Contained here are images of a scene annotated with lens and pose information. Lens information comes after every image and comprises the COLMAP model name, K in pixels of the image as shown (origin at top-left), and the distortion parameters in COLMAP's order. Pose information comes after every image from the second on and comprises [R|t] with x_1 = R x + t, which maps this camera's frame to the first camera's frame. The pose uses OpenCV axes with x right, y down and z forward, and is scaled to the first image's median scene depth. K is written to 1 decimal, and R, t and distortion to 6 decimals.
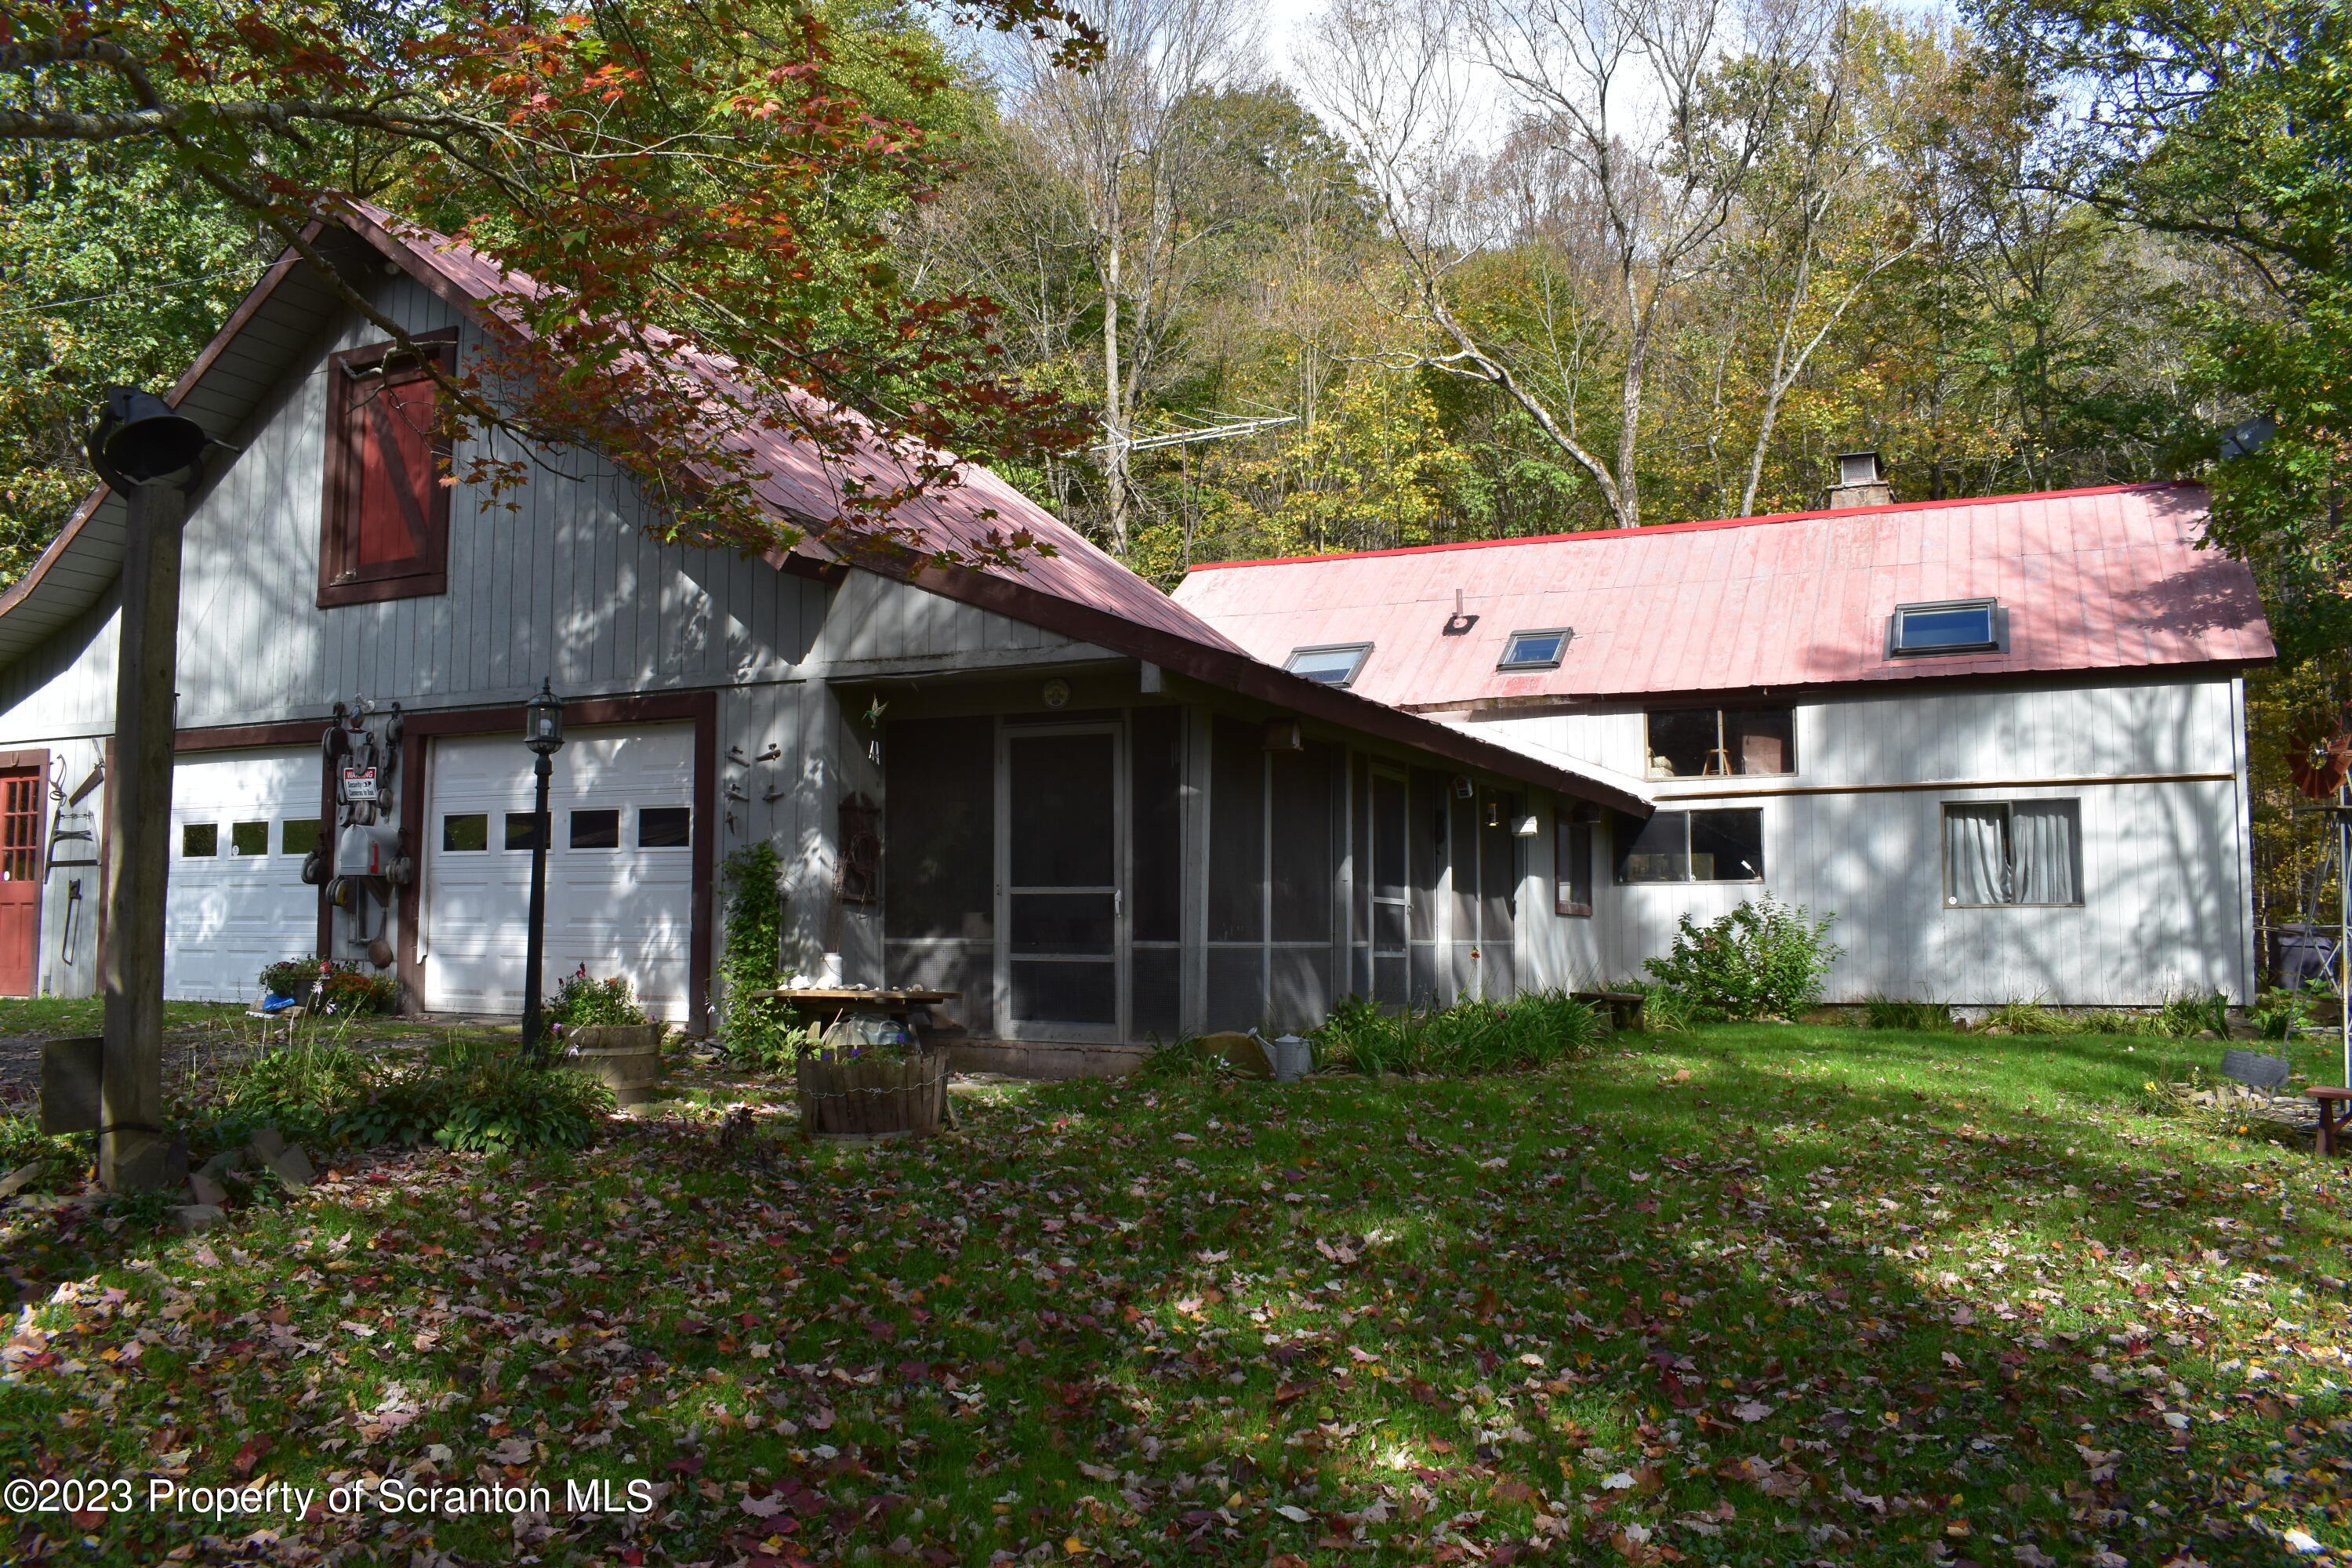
lens RADIAL K [[1843.7, 0, 1193.4], [0, 1843.7, 772.2], [0, 0, 1]] dist [-0.083788, 0.008644]
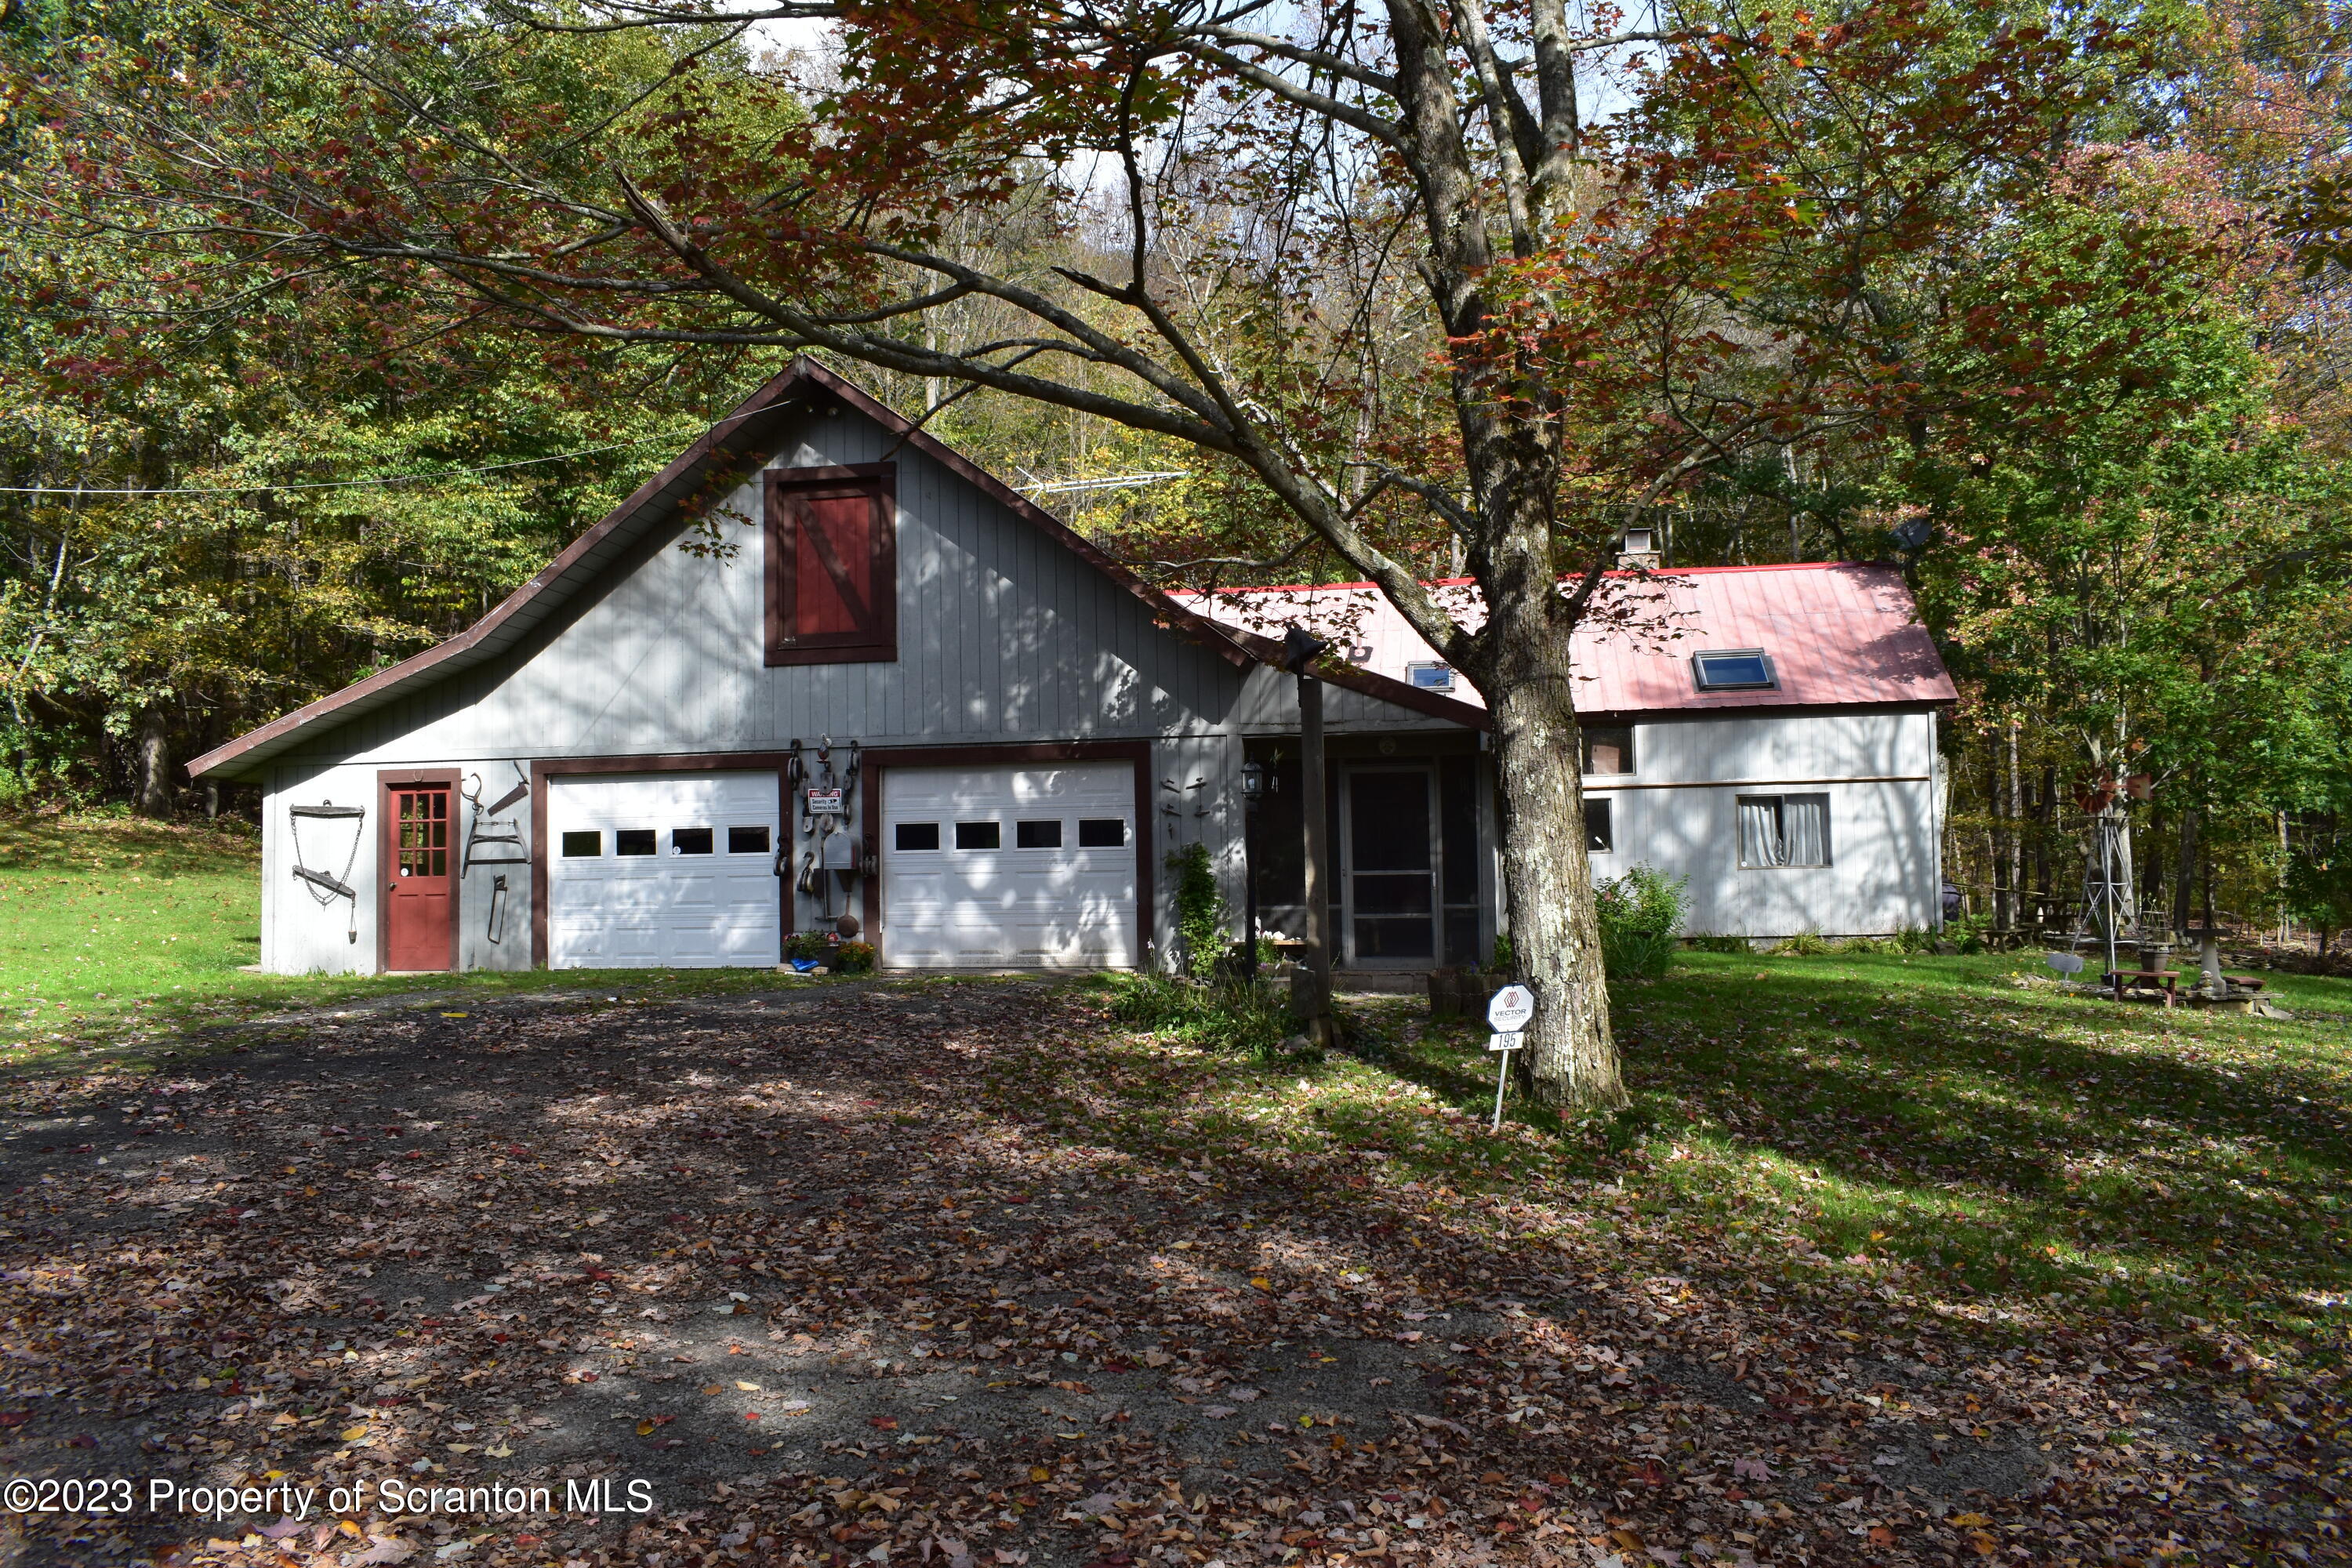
lens RADIAL K [[1843.7, 0, 1184.8], [0, 1843.7, 778.2], [0, 0, 1]] dist [-0.083788, 0.008644]
pose [[0.963488, -0.001786, 0.267745, -0.403806], [-0.006016, 0.999581, 0.028317, -0.036189], [-0.267684, -0.028894, 0.963074, -0.273721]]
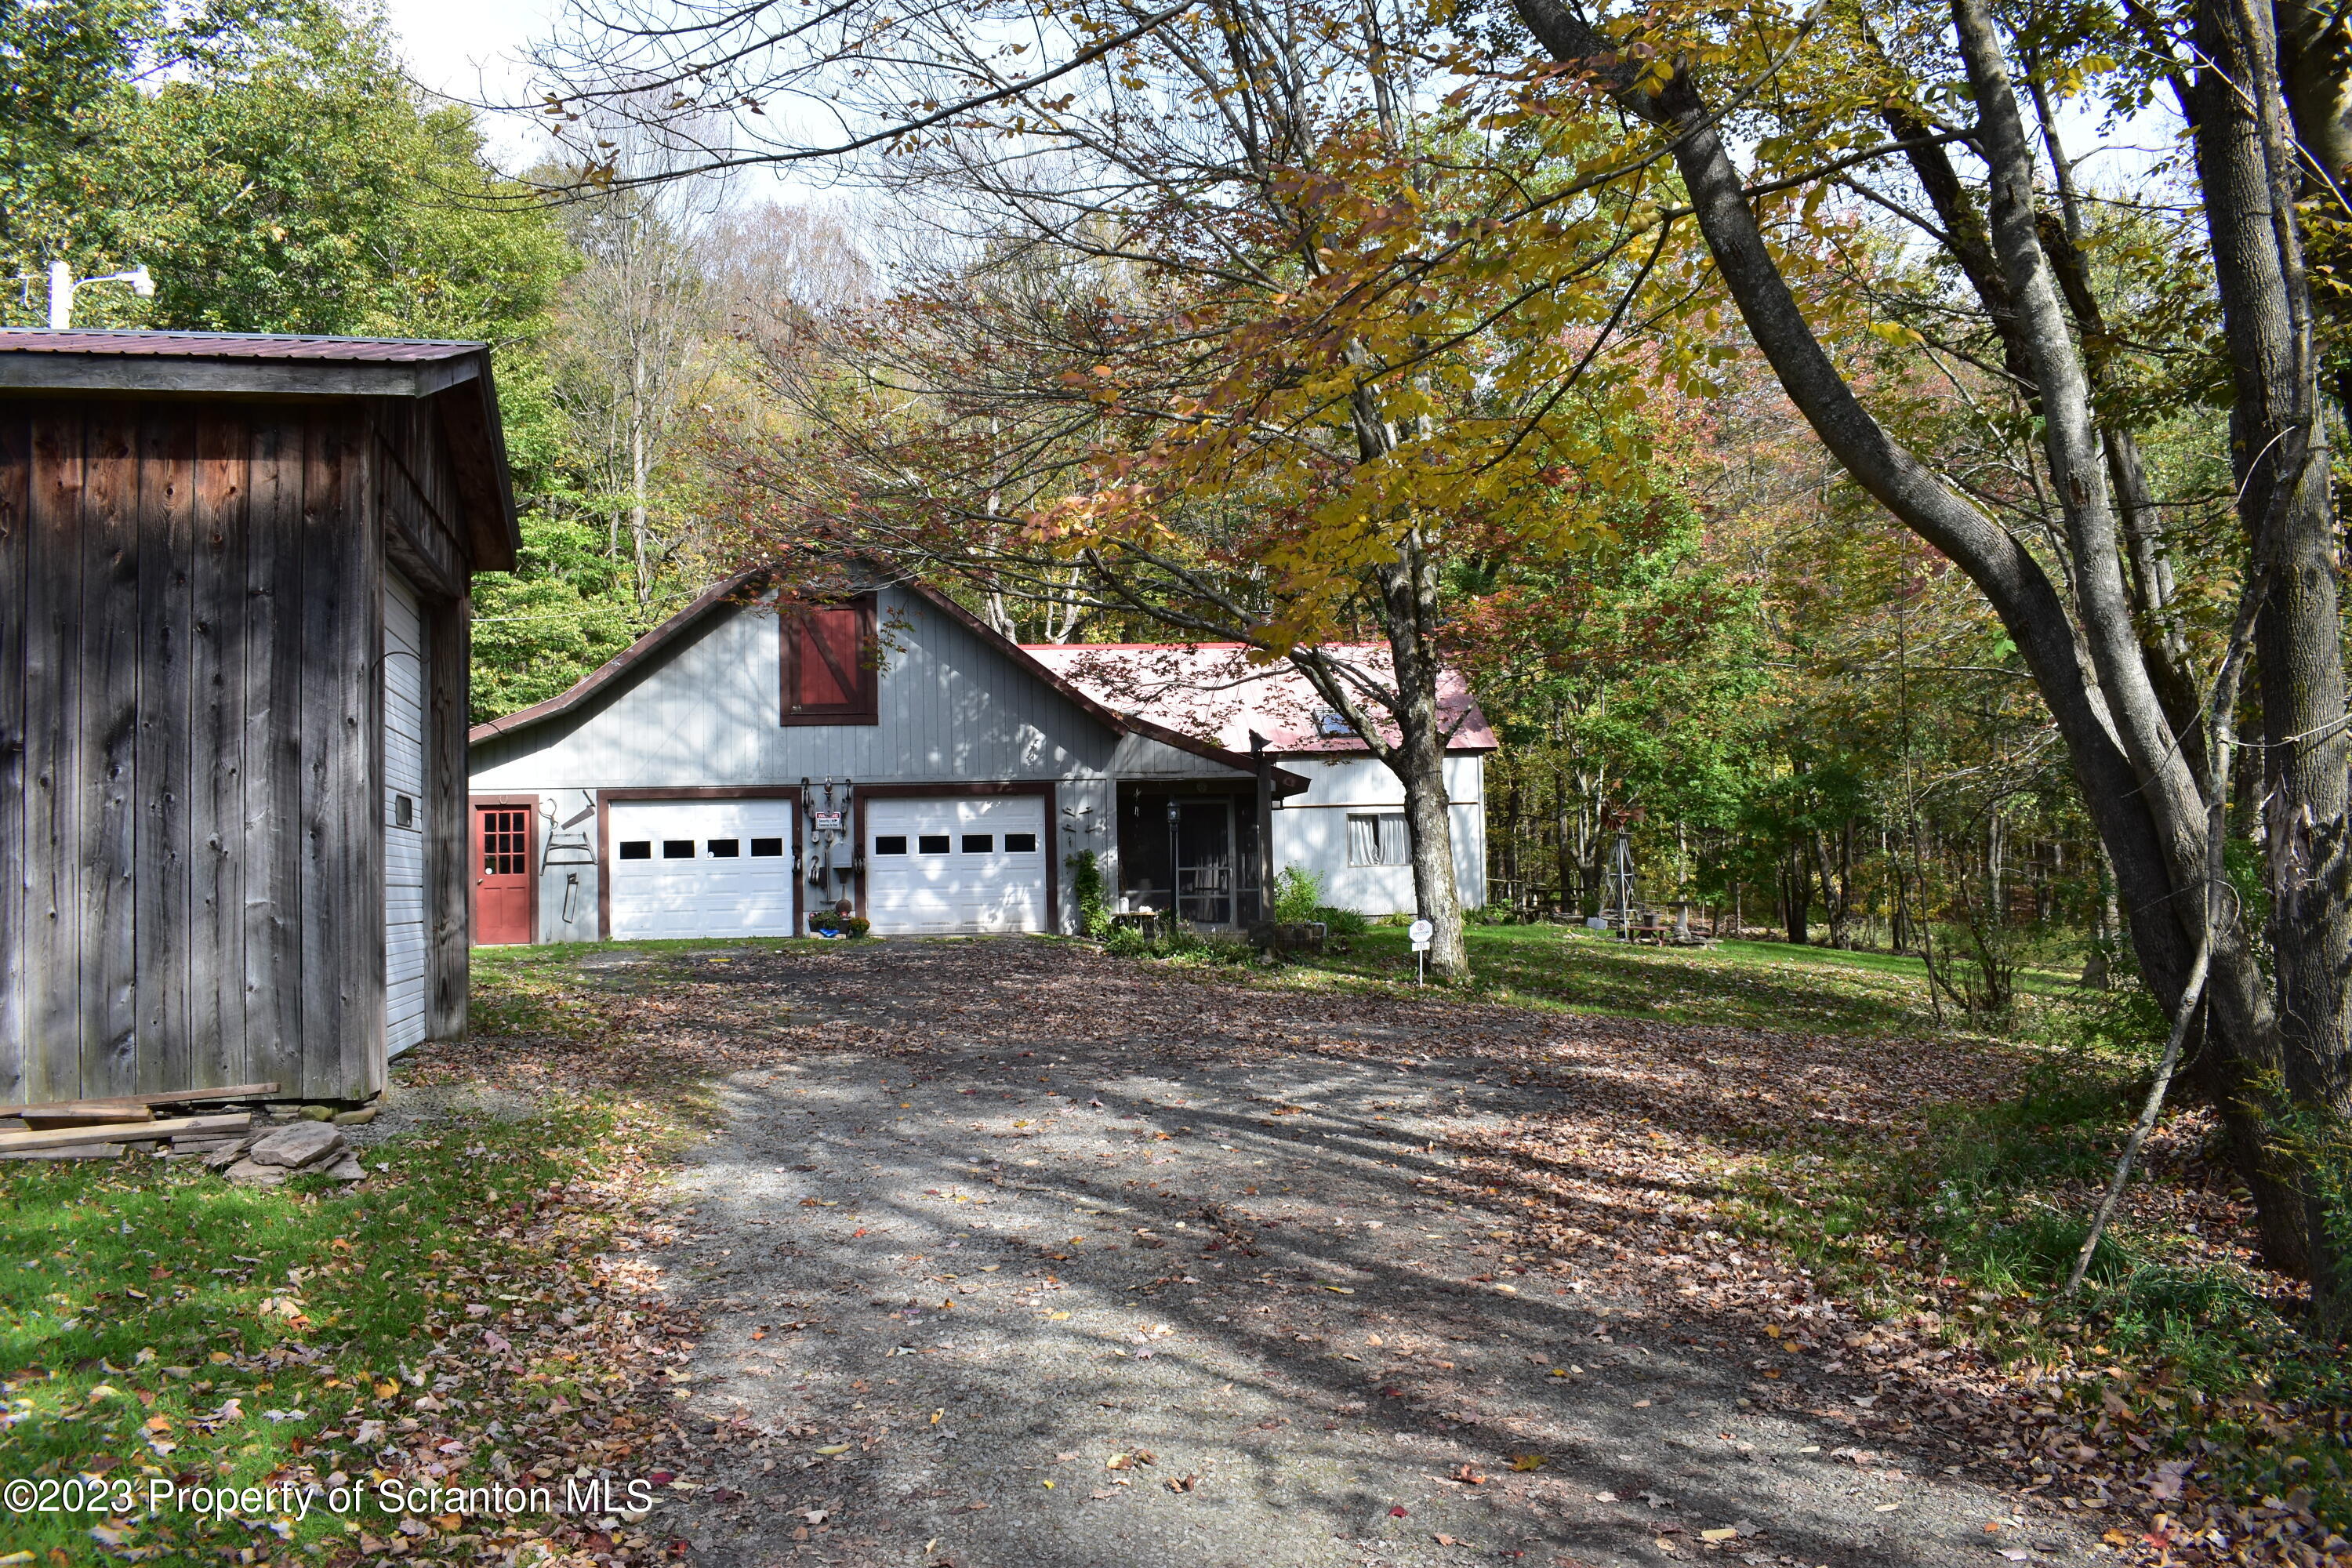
lens RADIAL K [[1843.7, 0, 1182.2], [0, 1843.7, 795.5], [0, 0, 1]] dist [-0.083788, 0.008644]
pose [[0.842401, 0.003500, 0.538840, -0.856417], [-0.024955, 0.999159, 0.032523, -0.067176], [-0.538273, -0.040844, 0.841780, -0.617210]]
